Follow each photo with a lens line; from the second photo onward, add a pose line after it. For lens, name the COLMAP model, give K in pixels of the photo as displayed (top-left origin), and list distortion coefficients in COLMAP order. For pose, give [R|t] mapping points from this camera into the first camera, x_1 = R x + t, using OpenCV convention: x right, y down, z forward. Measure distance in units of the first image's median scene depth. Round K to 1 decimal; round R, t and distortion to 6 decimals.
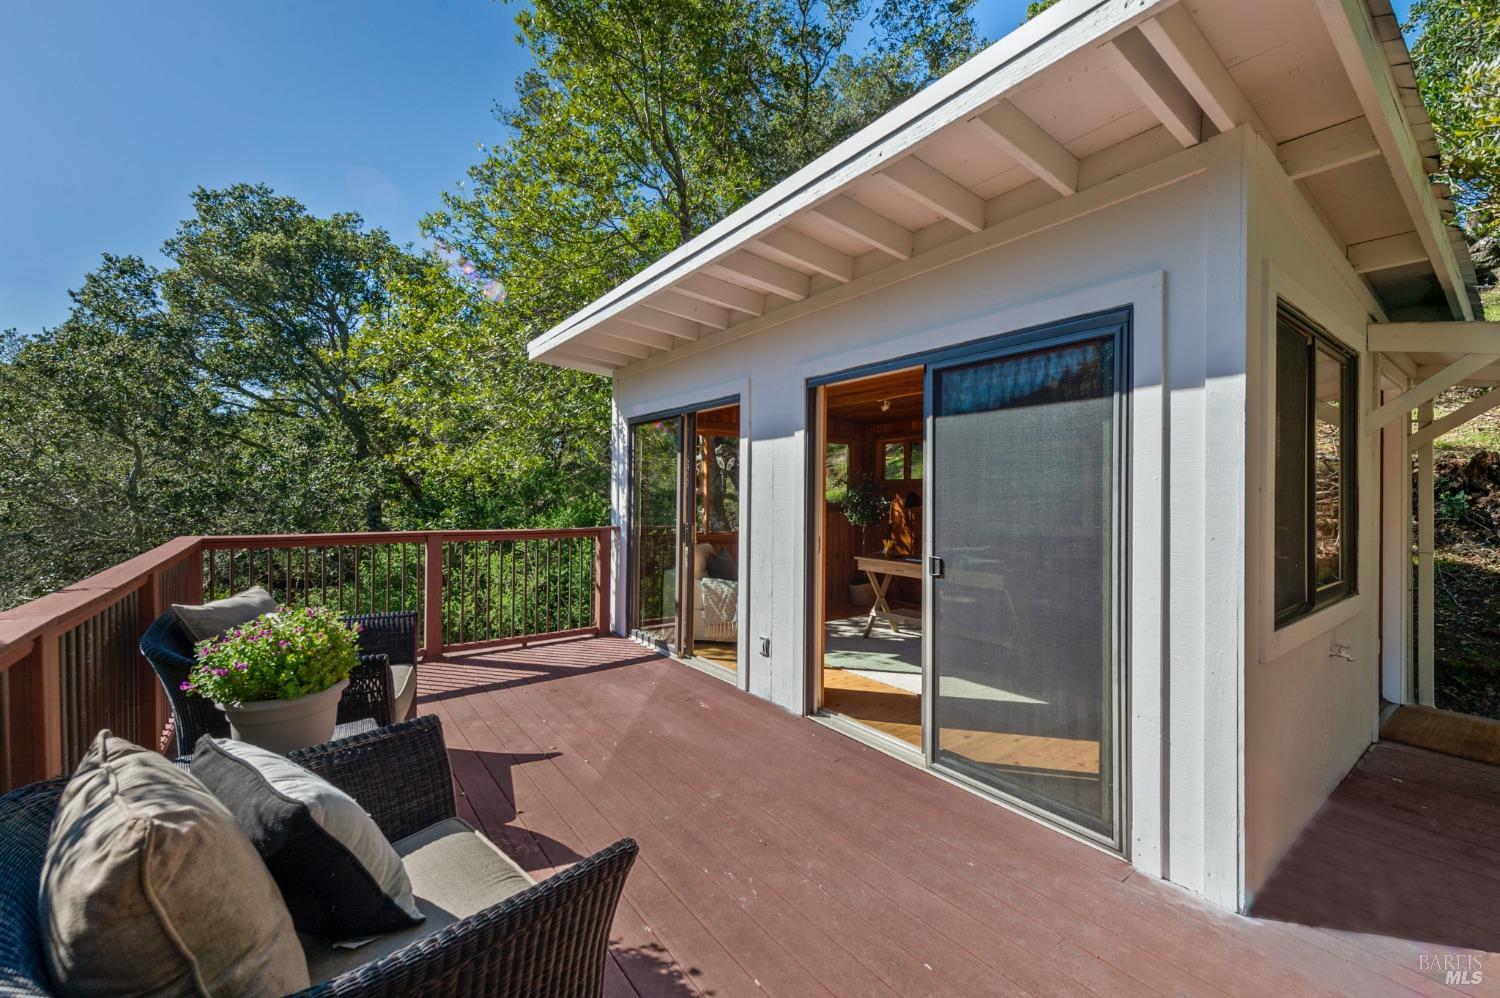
lens RADIAL K [[595.0, 0, 748.1], [0, 595.0, 498.5], [0, 0, 1]] dist [-0.001061, -0.000152]
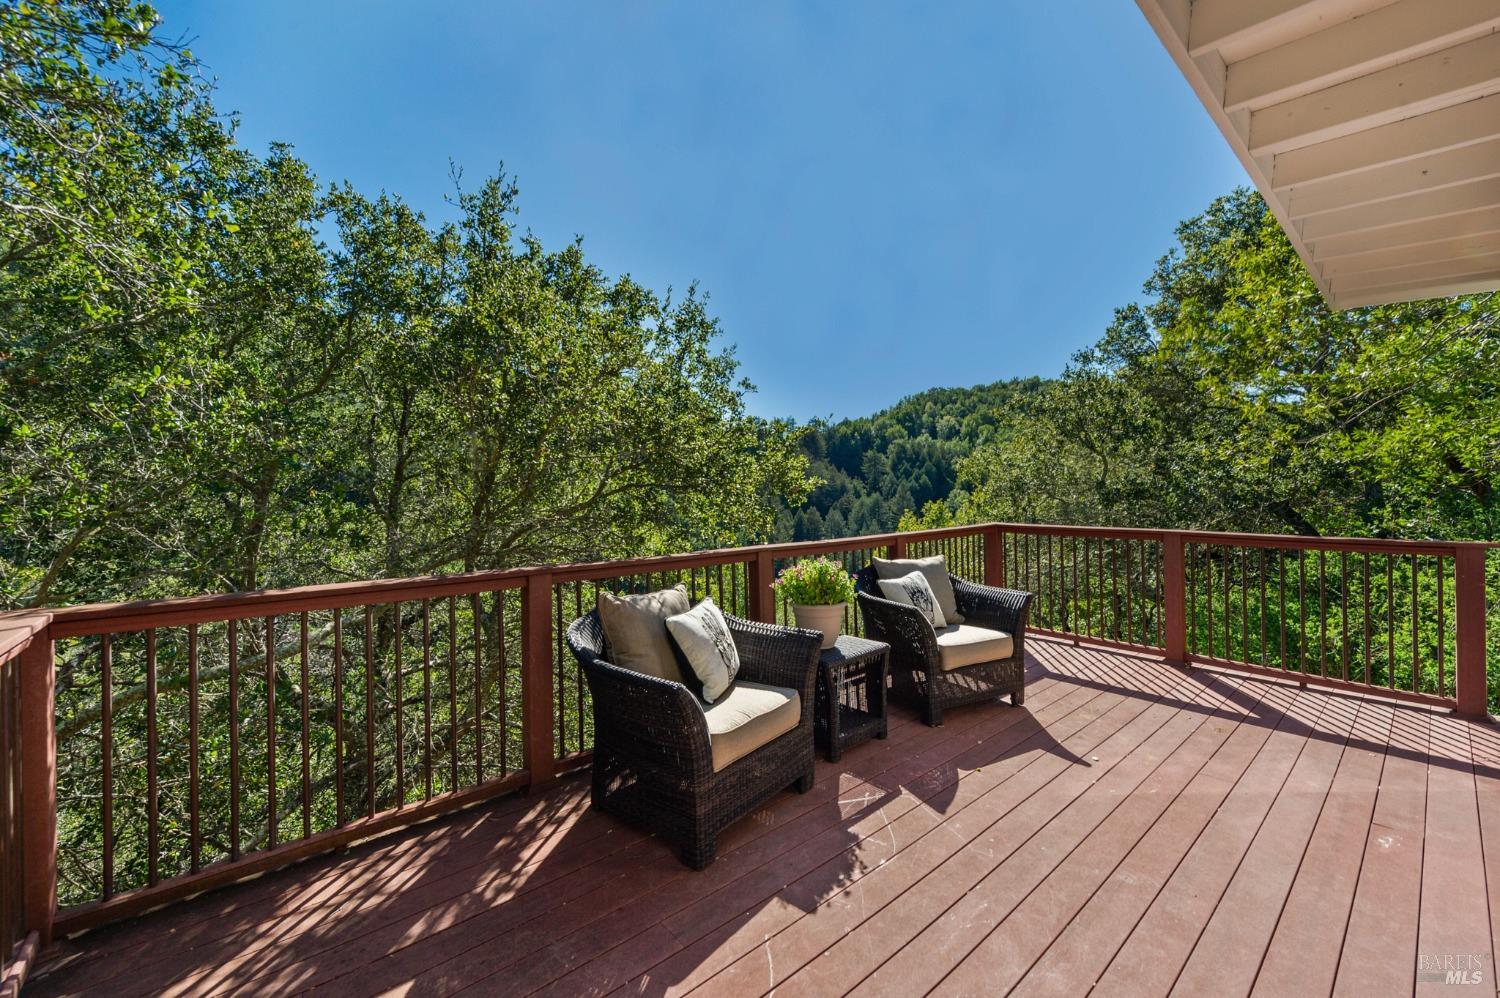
lens RADIAL K [[595.0, 0, 747.7], [0, 595.0, 495.1], [0, 0, 1]] dist [-0.001061, -0.000152]
pose [[0.052708, -0.000994, -0.998609, 0.365395], [0.000039, 1.000000, -0.000994, -0.000477], [0.998610, 0.000014, 0.052708, 0.246245]]
